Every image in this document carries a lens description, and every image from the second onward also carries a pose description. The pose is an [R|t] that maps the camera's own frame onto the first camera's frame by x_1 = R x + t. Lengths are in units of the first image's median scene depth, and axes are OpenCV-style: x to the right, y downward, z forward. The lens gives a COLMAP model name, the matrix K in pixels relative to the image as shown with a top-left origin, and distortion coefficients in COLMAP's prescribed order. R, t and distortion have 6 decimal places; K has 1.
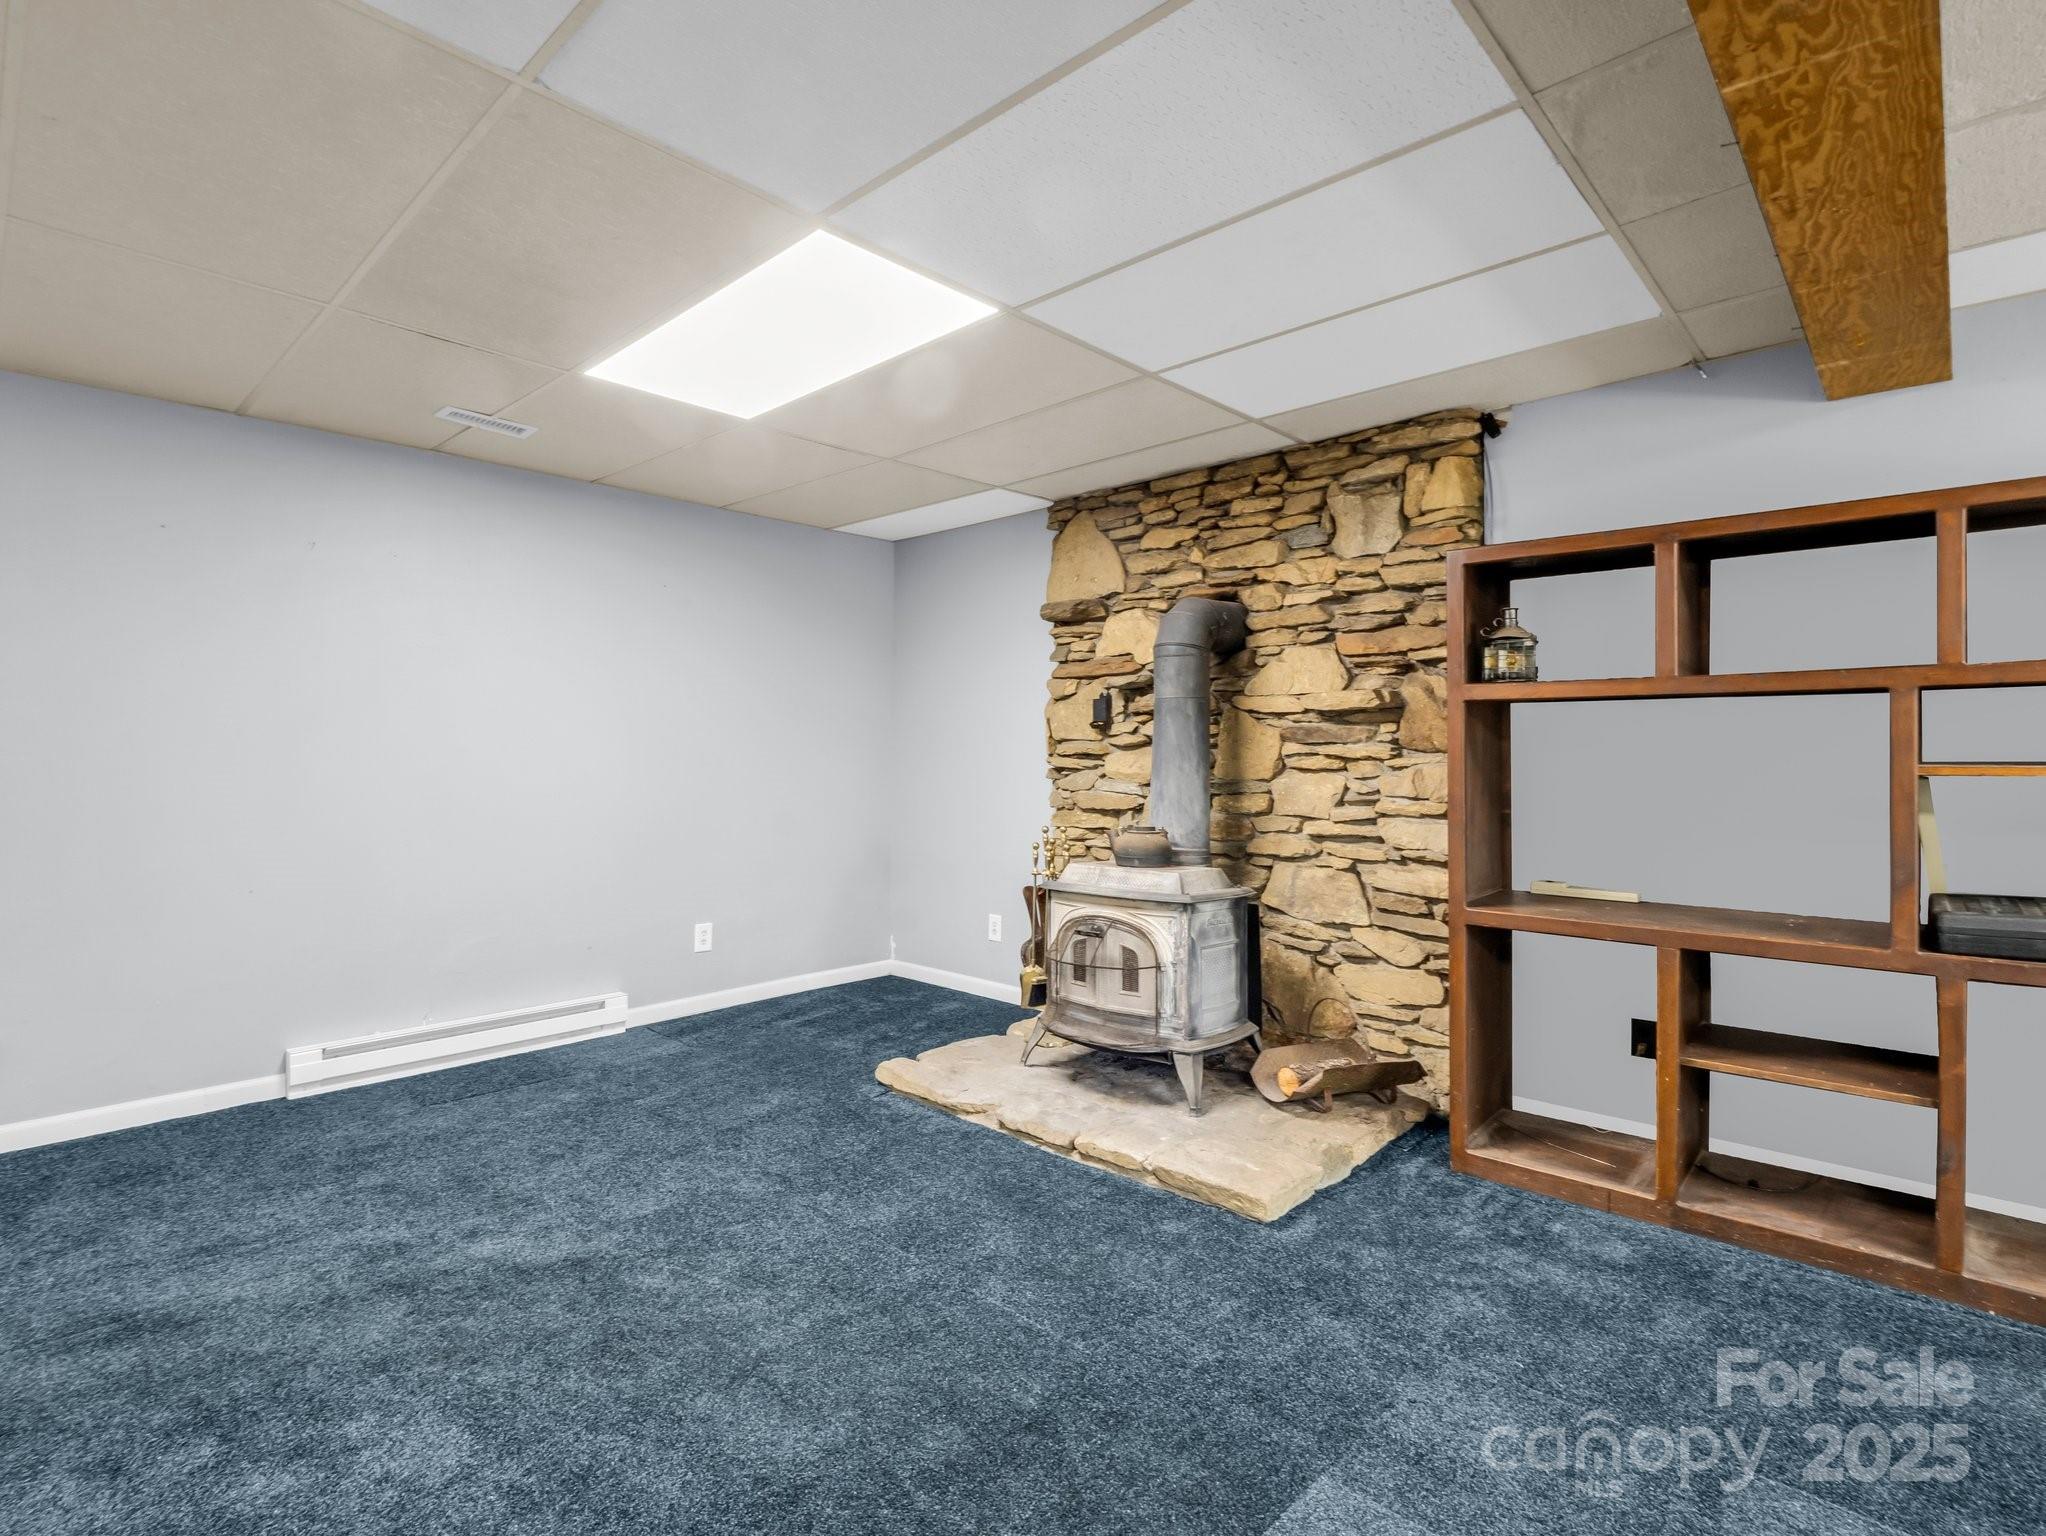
lens RADIAL K [[1021.5, 0, 1007.0], [0, 1021.5, 759.2], [0, 0, 1]] dist [-0.000077, -0.001859]
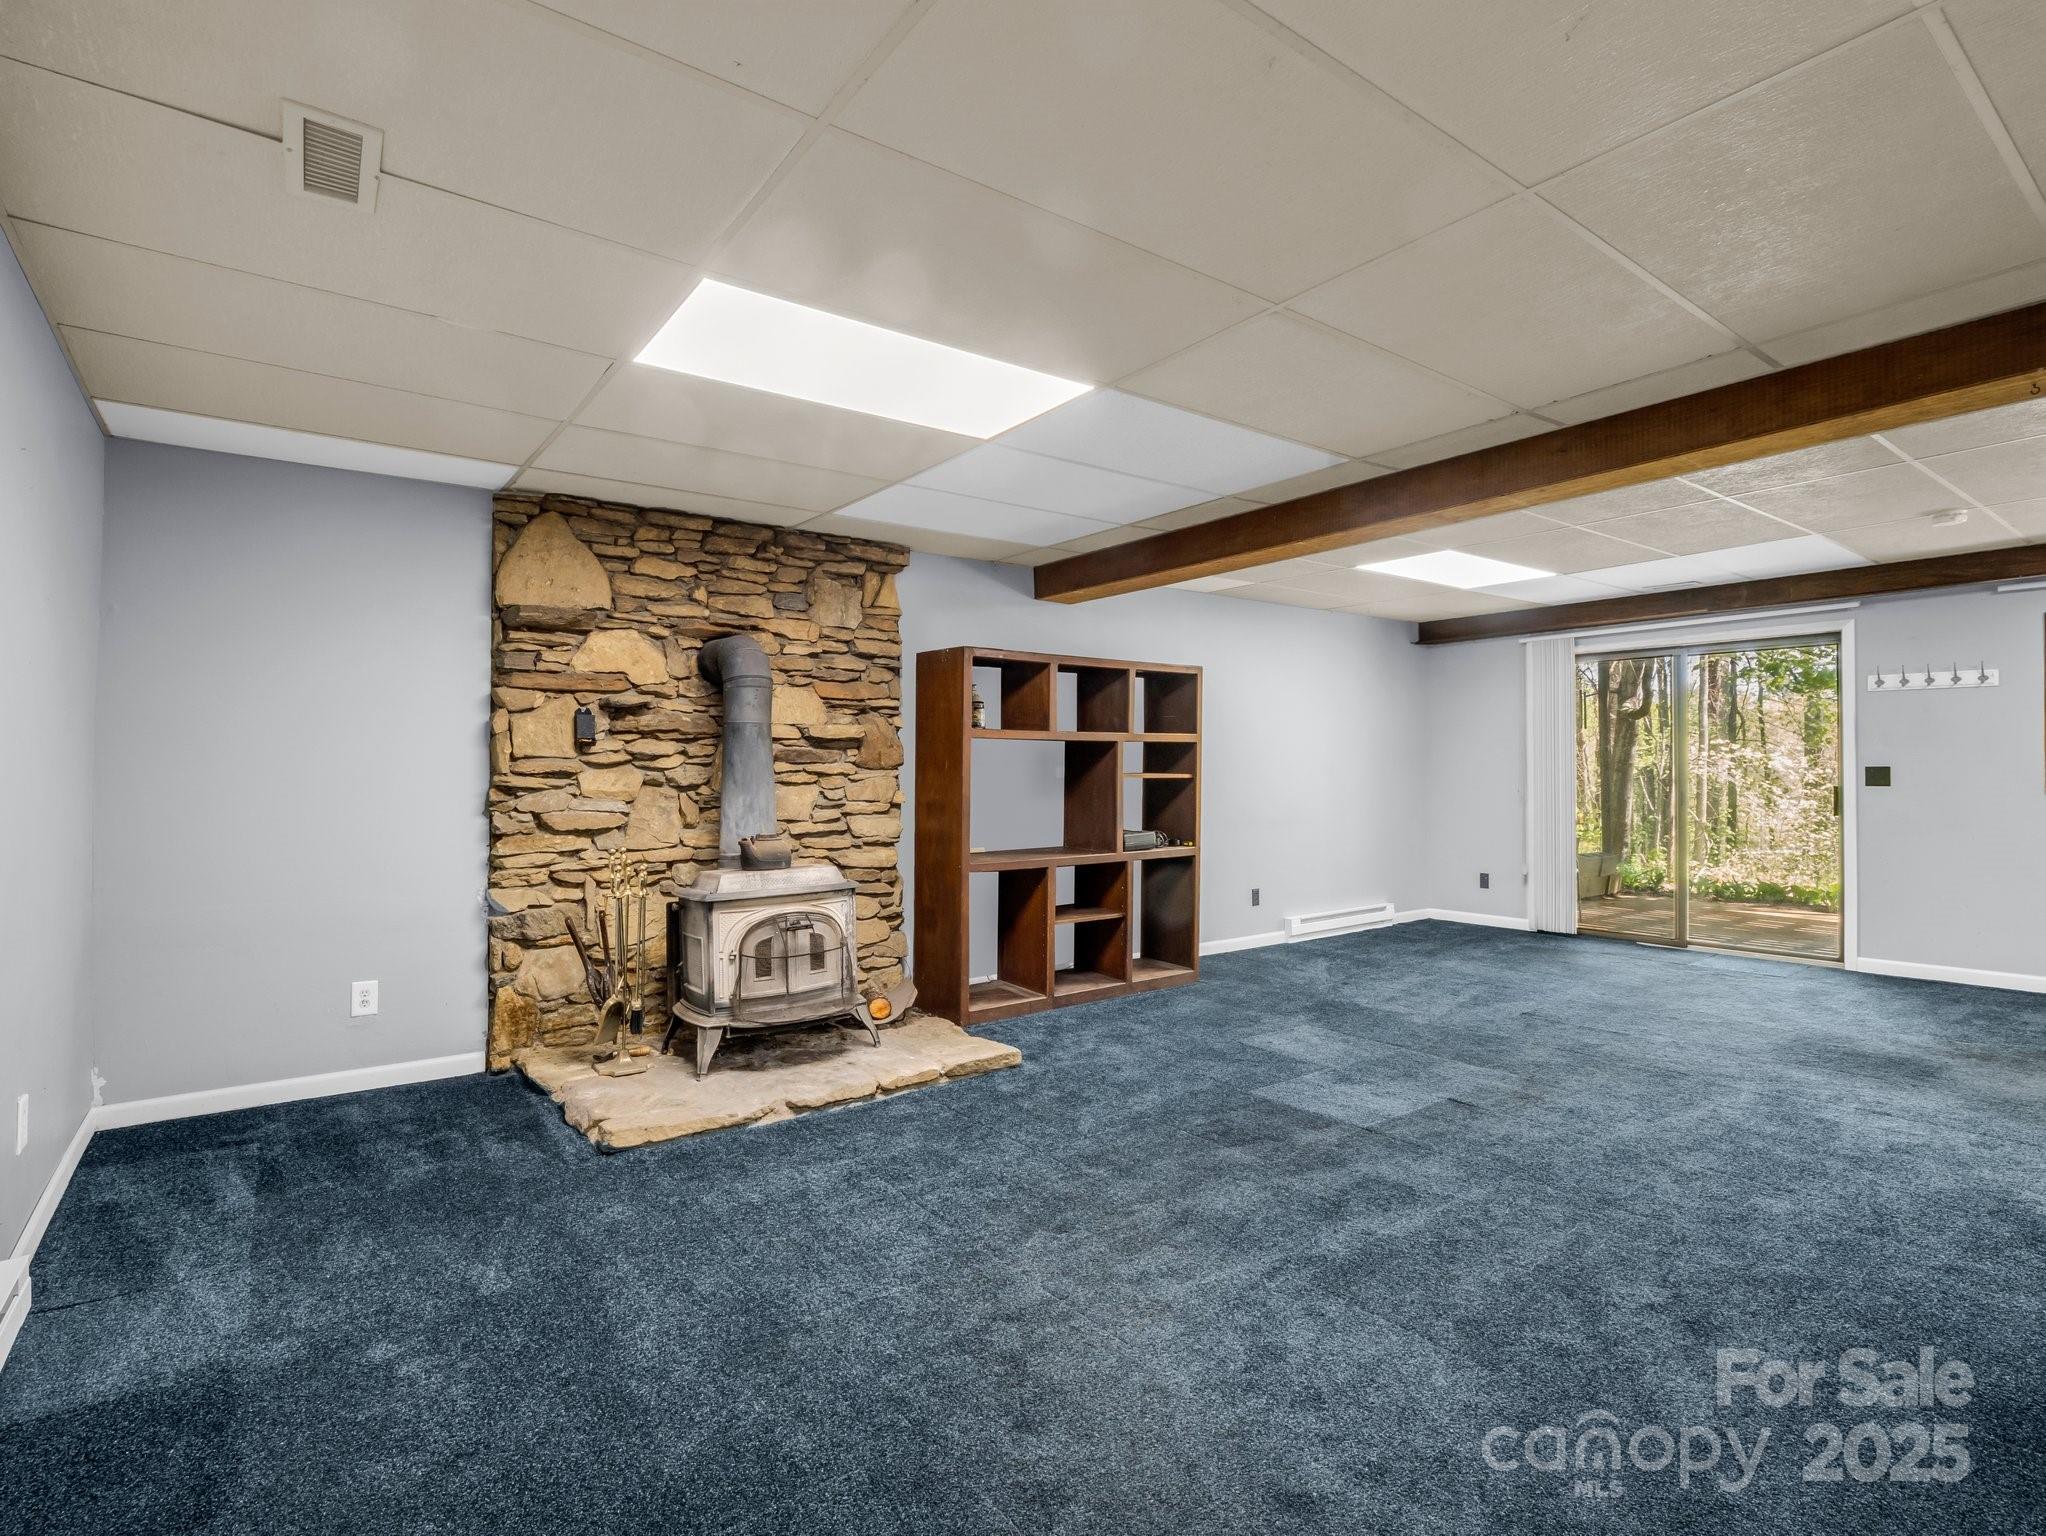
lens RADIAL K [[1021.5, 0, 1007.7], [0, 1021.5, 765.6], [0, 0, 1]] dist [-0.000077, -0.001859]
pose [[0.169746, -0.001827, 0.985486, -0.913451], [0.006101, 0.999981, 0.000803, -0.011416], [-0.985469, 0.005876, 0.169754, 0.512342]]
